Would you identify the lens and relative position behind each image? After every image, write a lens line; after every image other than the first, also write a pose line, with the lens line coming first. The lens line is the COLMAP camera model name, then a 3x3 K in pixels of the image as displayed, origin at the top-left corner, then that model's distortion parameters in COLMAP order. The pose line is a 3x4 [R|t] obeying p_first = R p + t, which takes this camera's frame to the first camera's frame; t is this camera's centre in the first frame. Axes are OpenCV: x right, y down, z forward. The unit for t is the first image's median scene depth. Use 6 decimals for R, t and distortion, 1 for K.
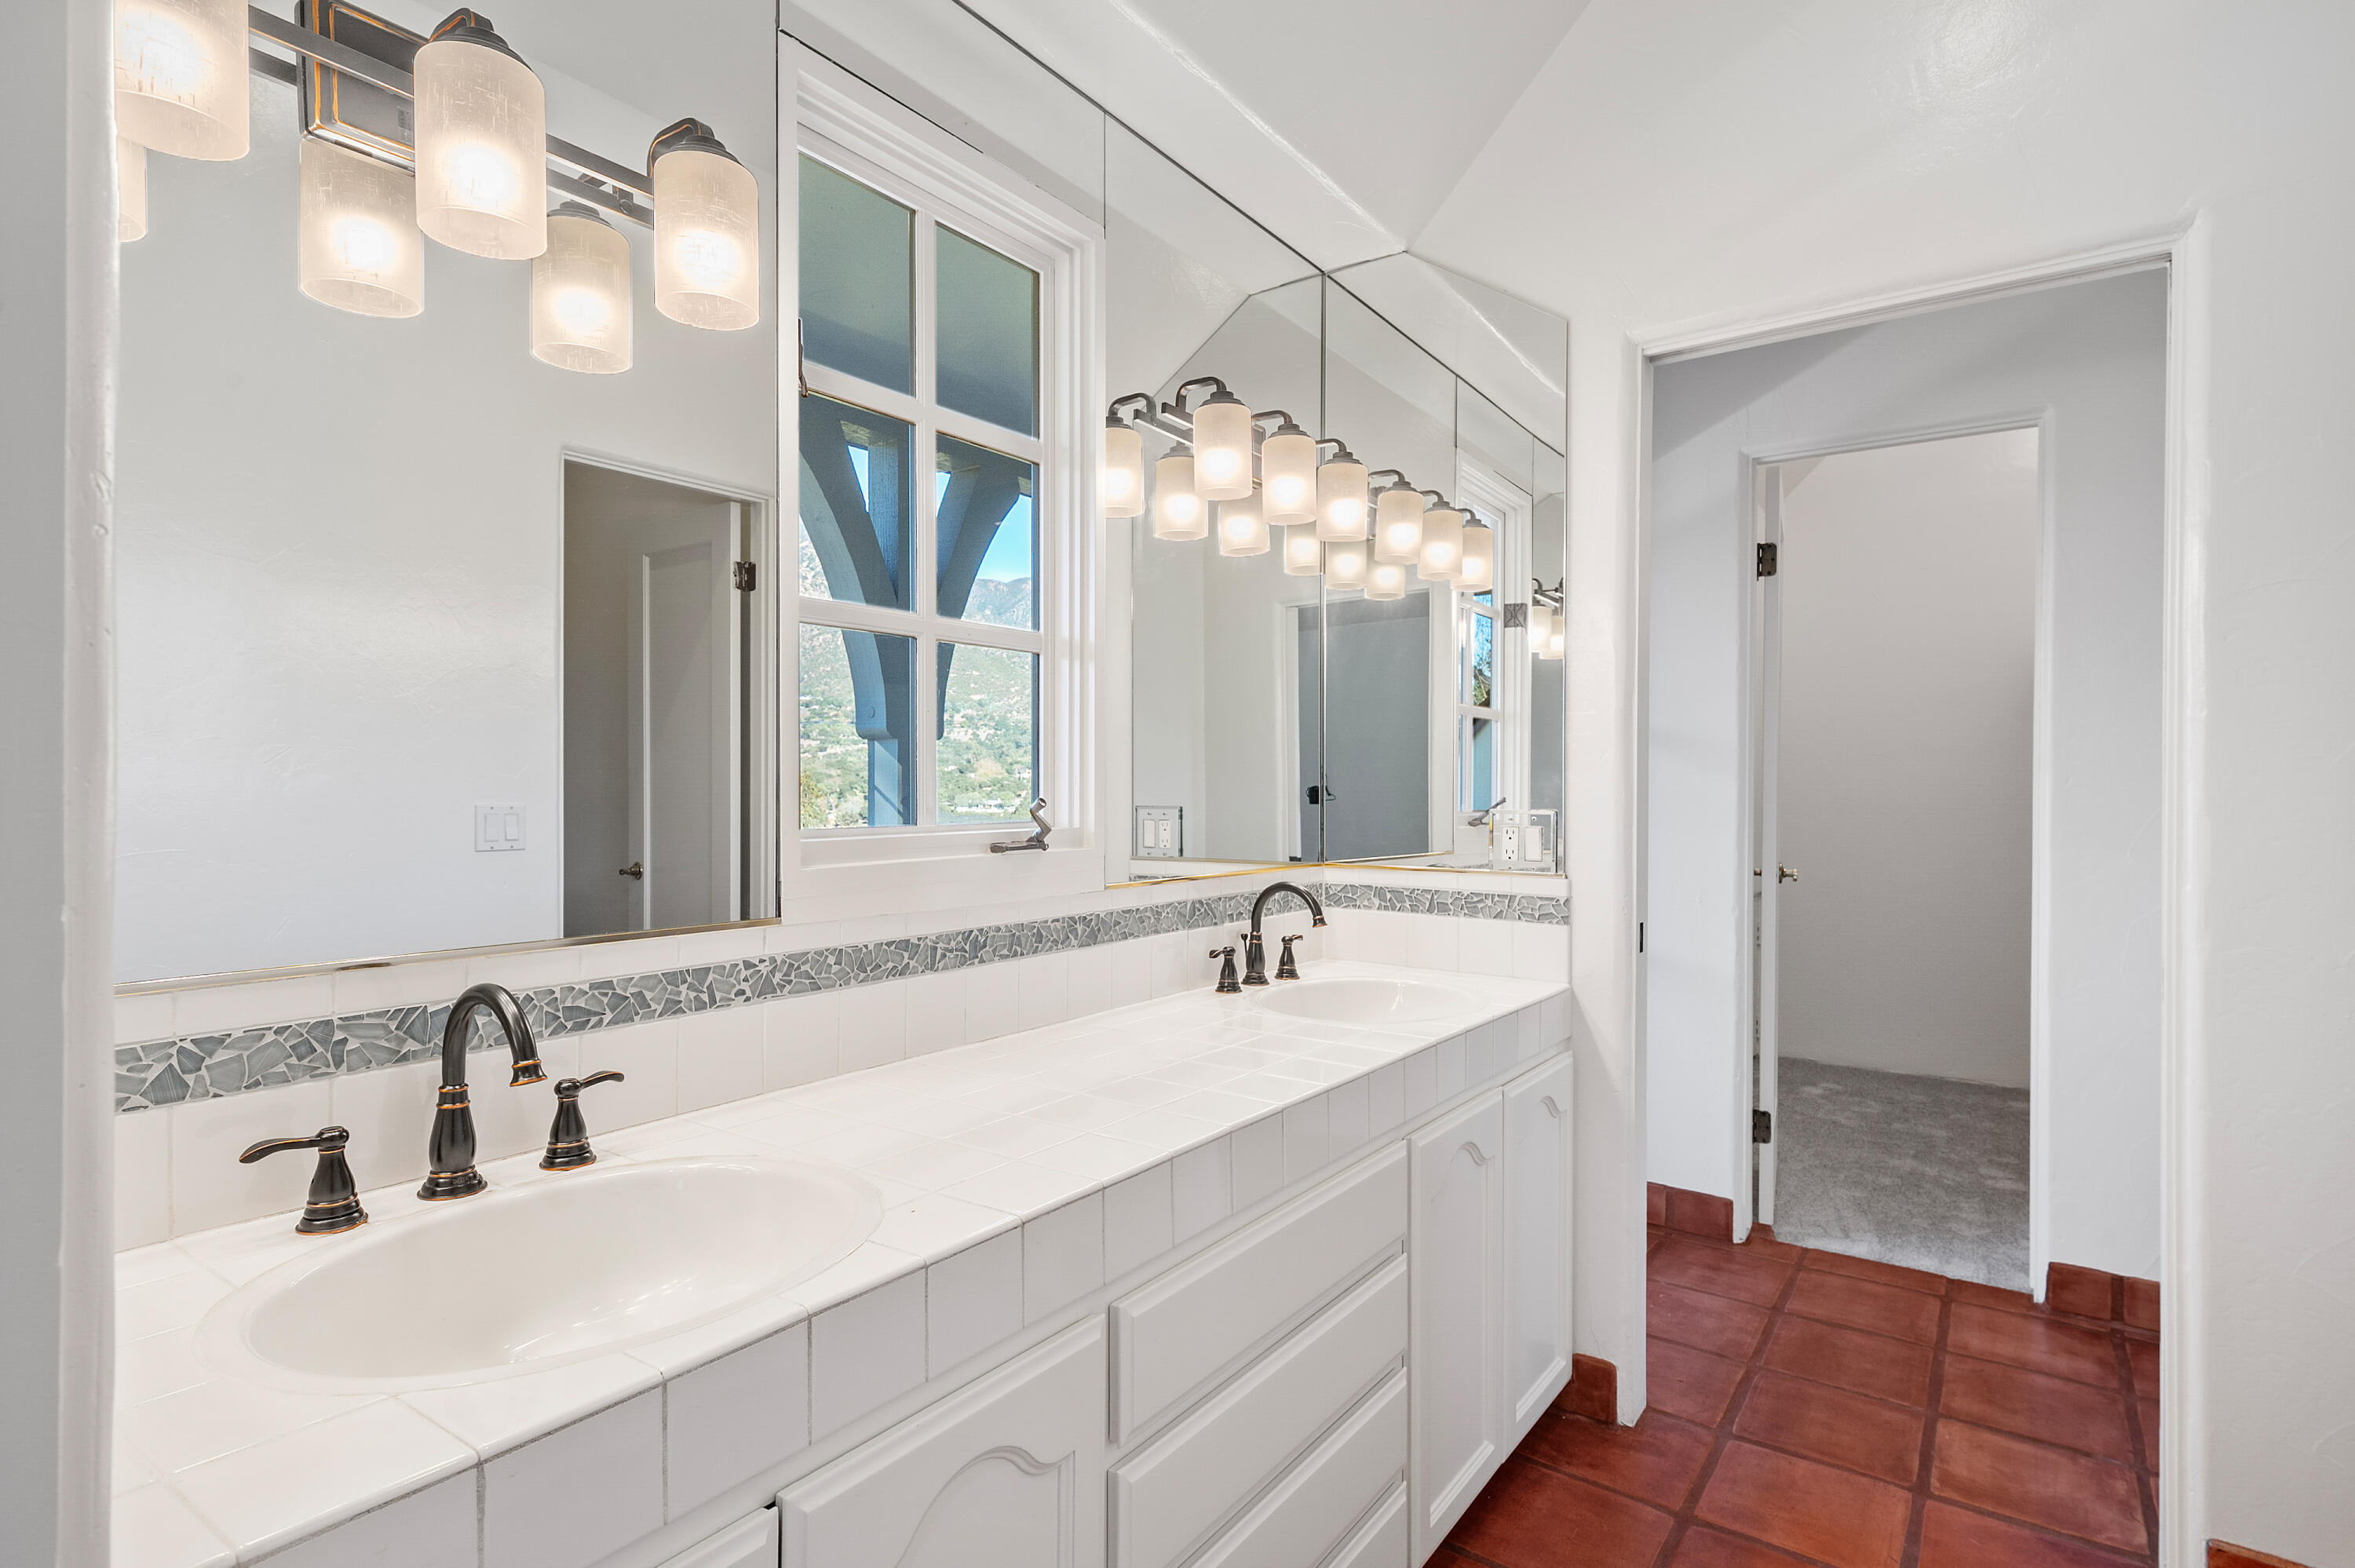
lens RADIAL K [[1182.9, 0, 1177.5], [0, 1182.9, 784.0], [0, 0, 1]] dist [-0.038538, -0.000202]
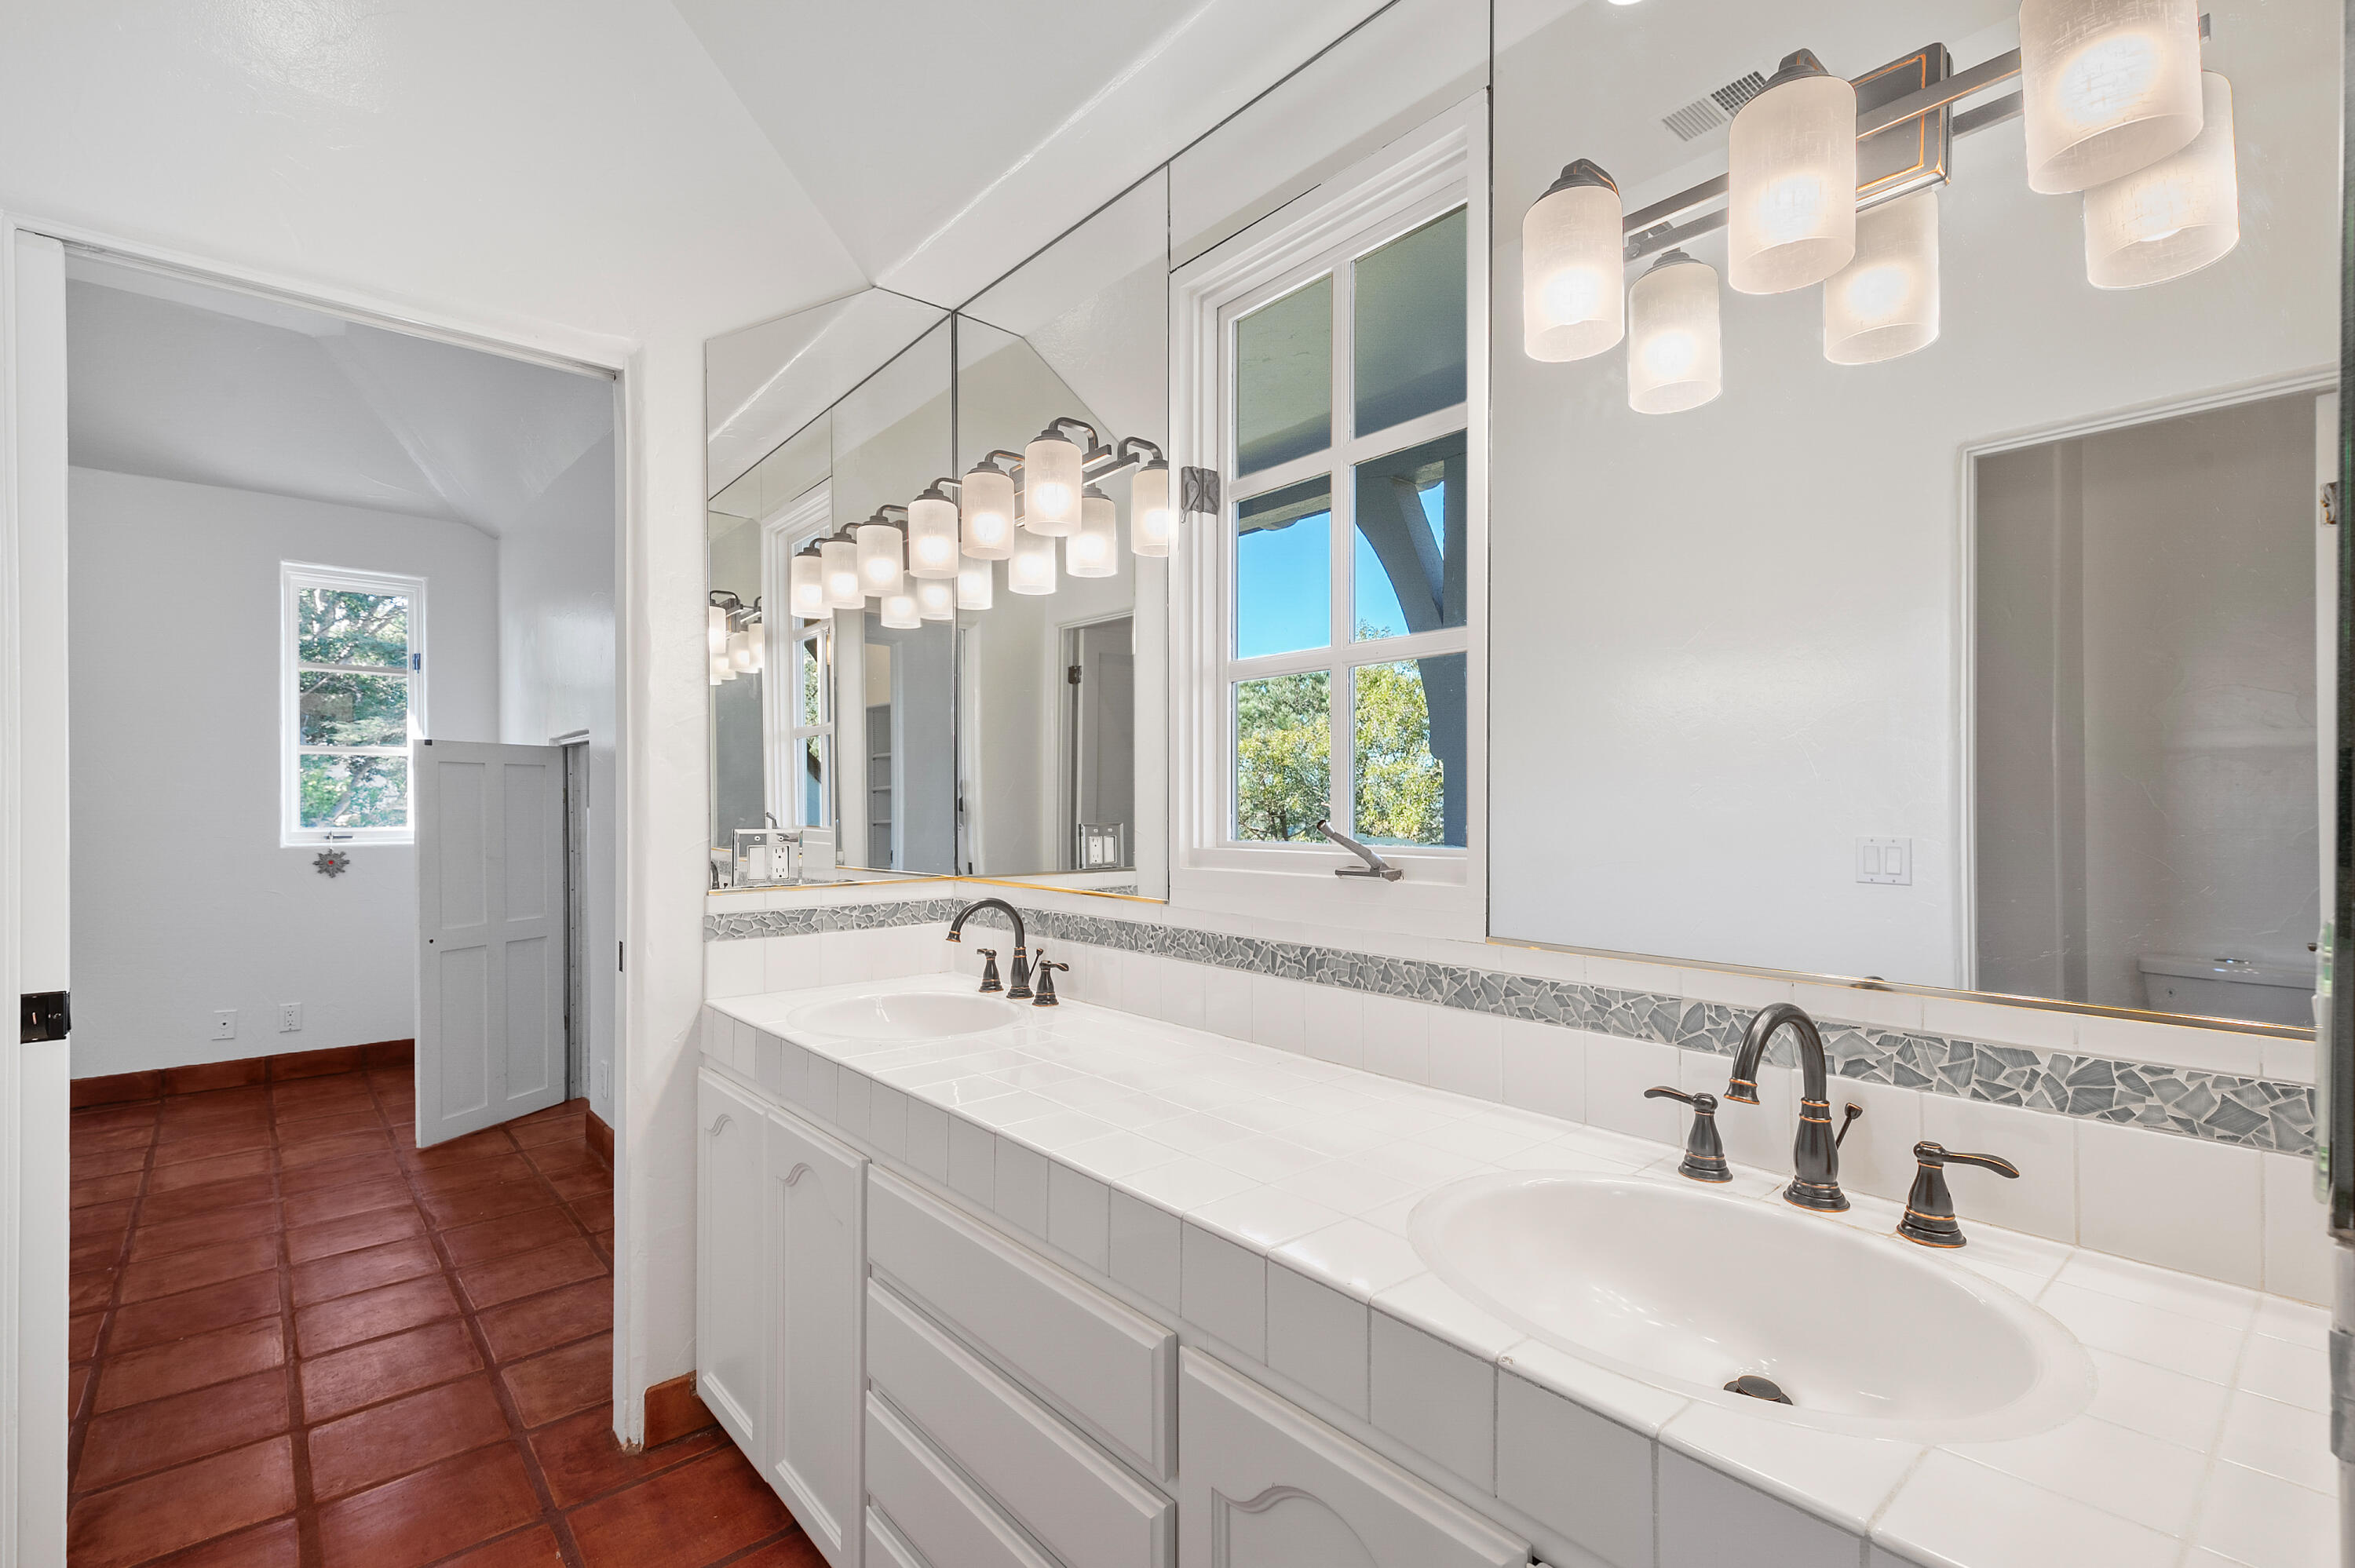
lens RADIAL K [[1046.2, 0, 1212.1], [0, 1046.2, 795.7], [0, 0, 1]] dist [-0.001598, -0.000262]
pose [[-0.262105, -0.027468, -0.964648, 0.687978], [-0.007933, 0.999622, -0.026309, 0.016219], [0.965007, 0.000757, -0.262224, 1.094136]]
